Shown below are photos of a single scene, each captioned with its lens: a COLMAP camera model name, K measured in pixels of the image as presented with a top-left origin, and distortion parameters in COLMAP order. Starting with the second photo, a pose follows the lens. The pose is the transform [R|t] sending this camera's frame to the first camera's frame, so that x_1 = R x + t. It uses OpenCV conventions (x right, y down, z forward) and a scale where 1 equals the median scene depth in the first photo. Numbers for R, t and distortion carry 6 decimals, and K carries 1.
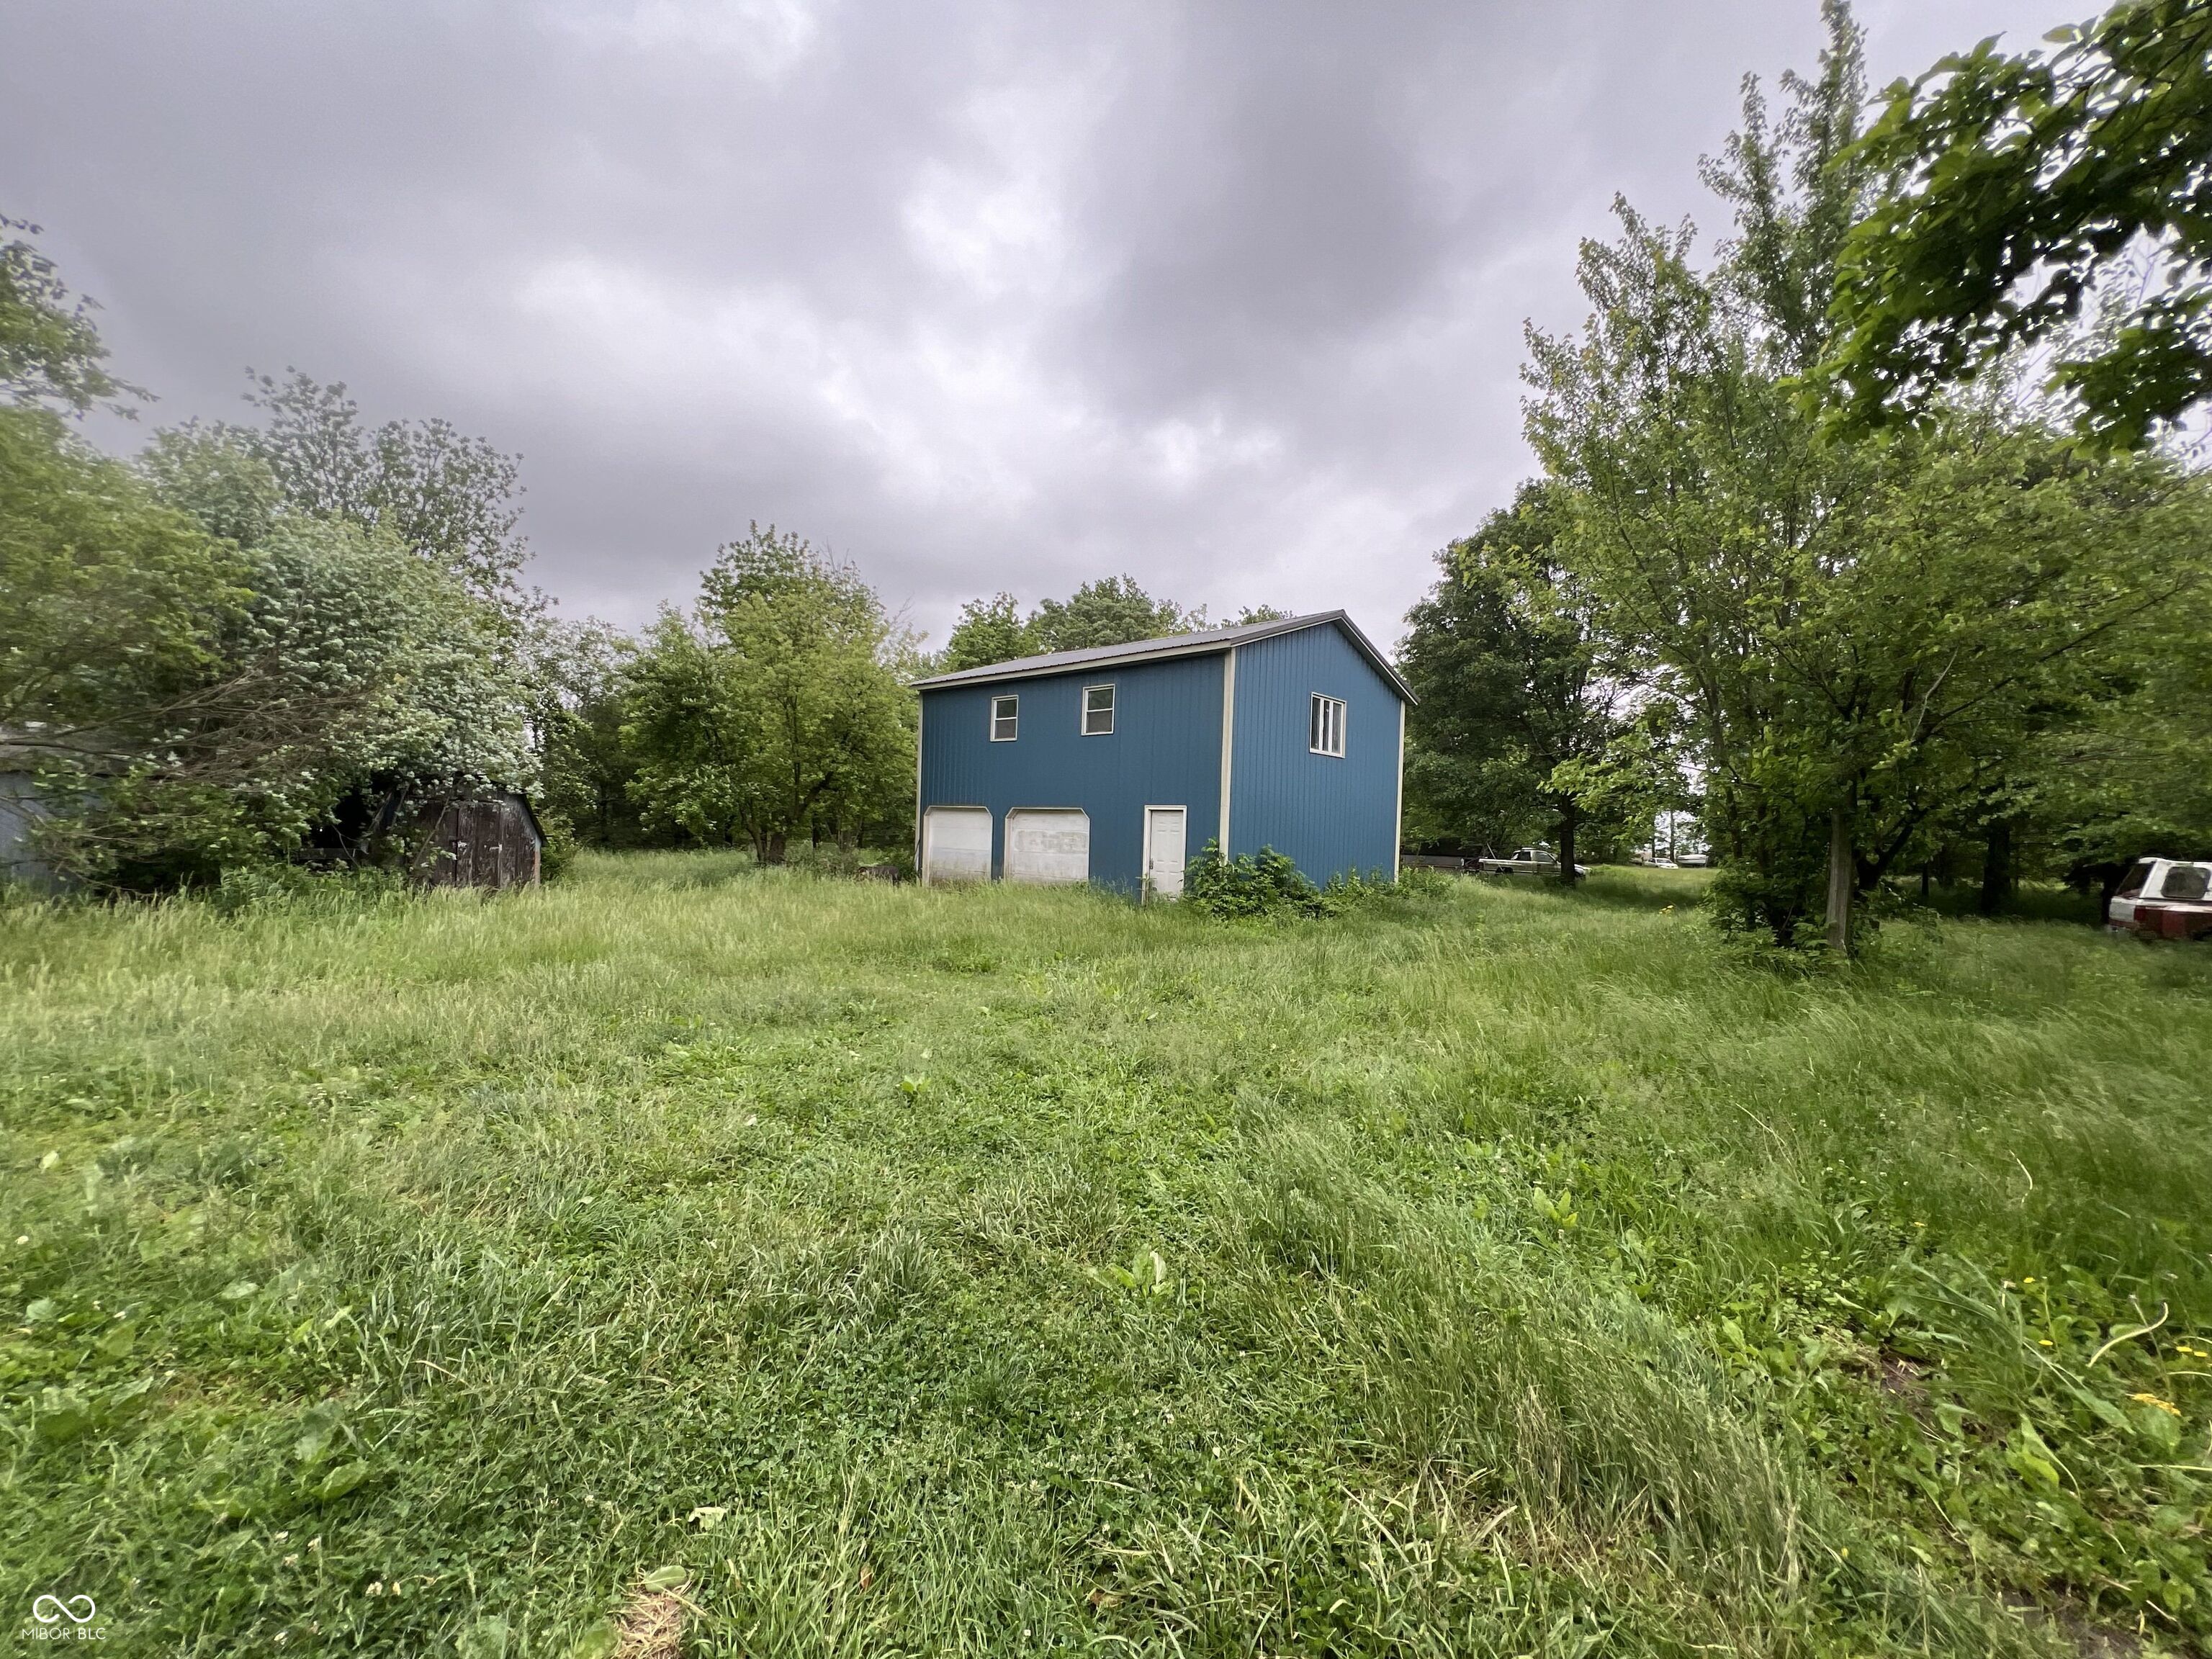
lens RADIAL K [[887.8, 0, 1119.3], [0, 887.8, 836.5], [0, 0, 1]] dist [-0.002240, -0.000631]
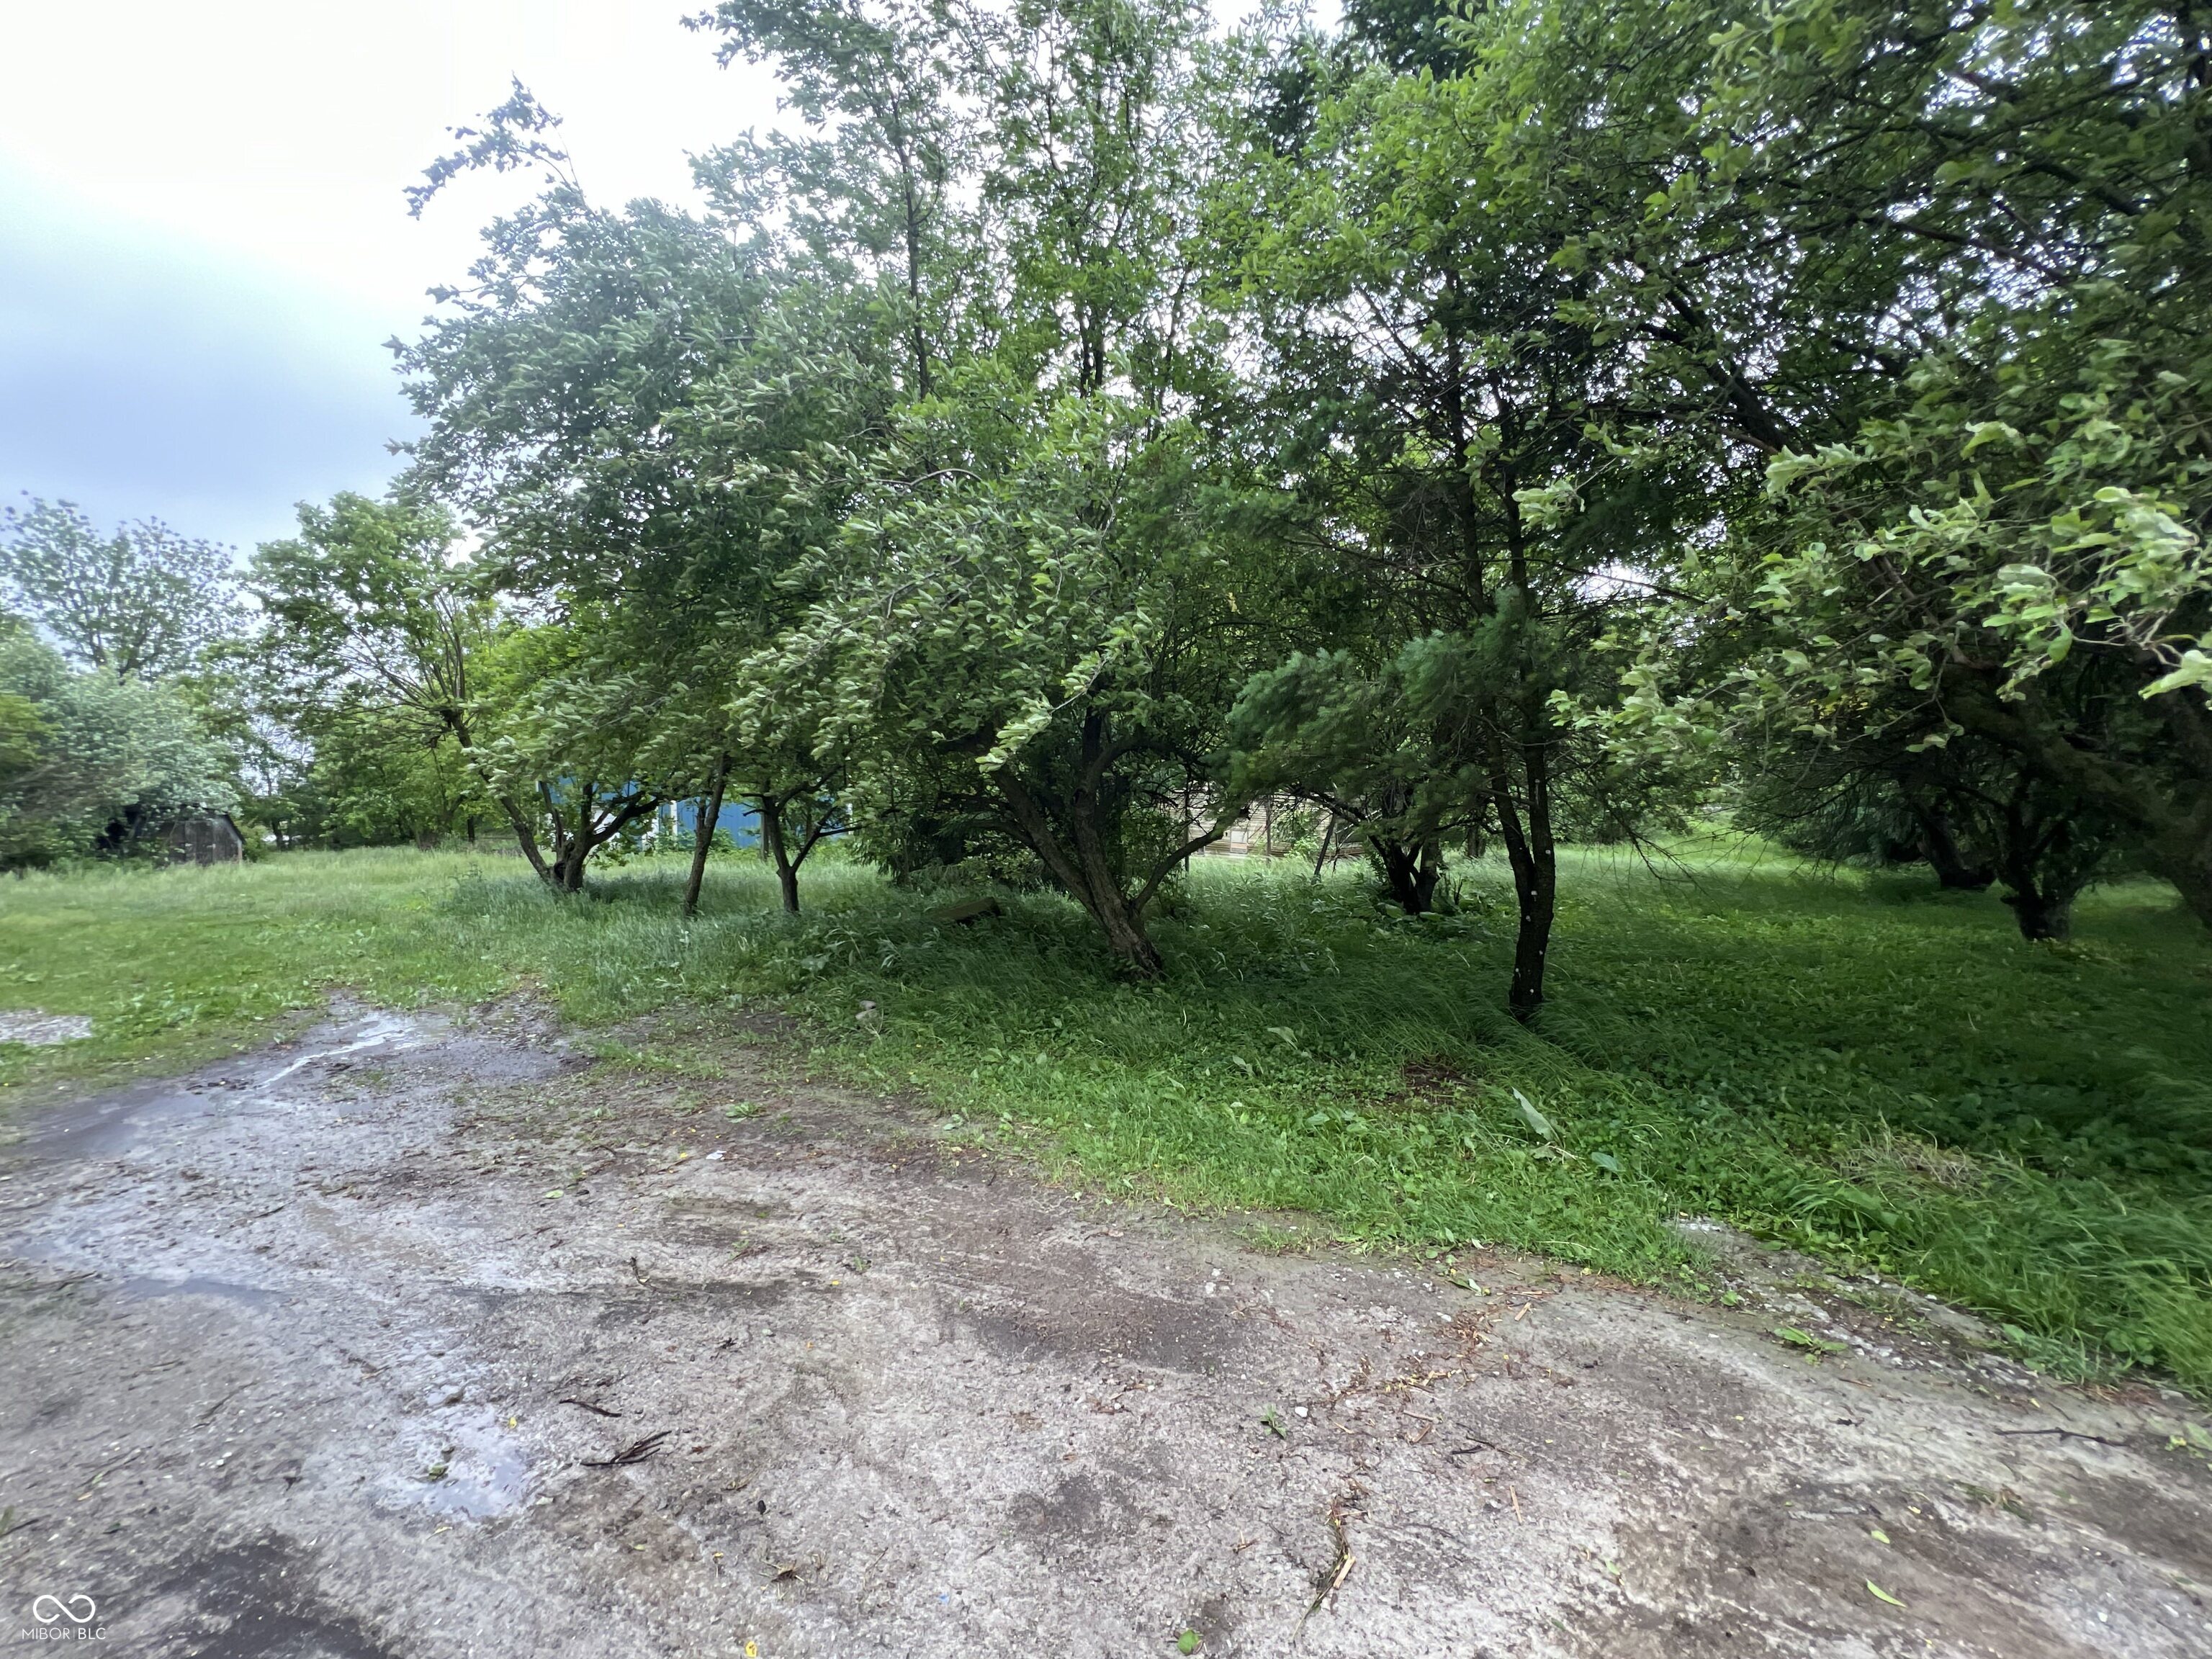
lens RADIAL K [[887.8, 0, 1119.2], [0, 887.8, 837.8], [0, 0, 1]] dist [-0.002240, -0.000631]
pose [[0.988523, -0.060399, 0.138474, 0.820995], [0.057323, 0.998015, 0.026099, 0.053649], [-0.139775, -0.017862, 0.990022, -0.971840]]
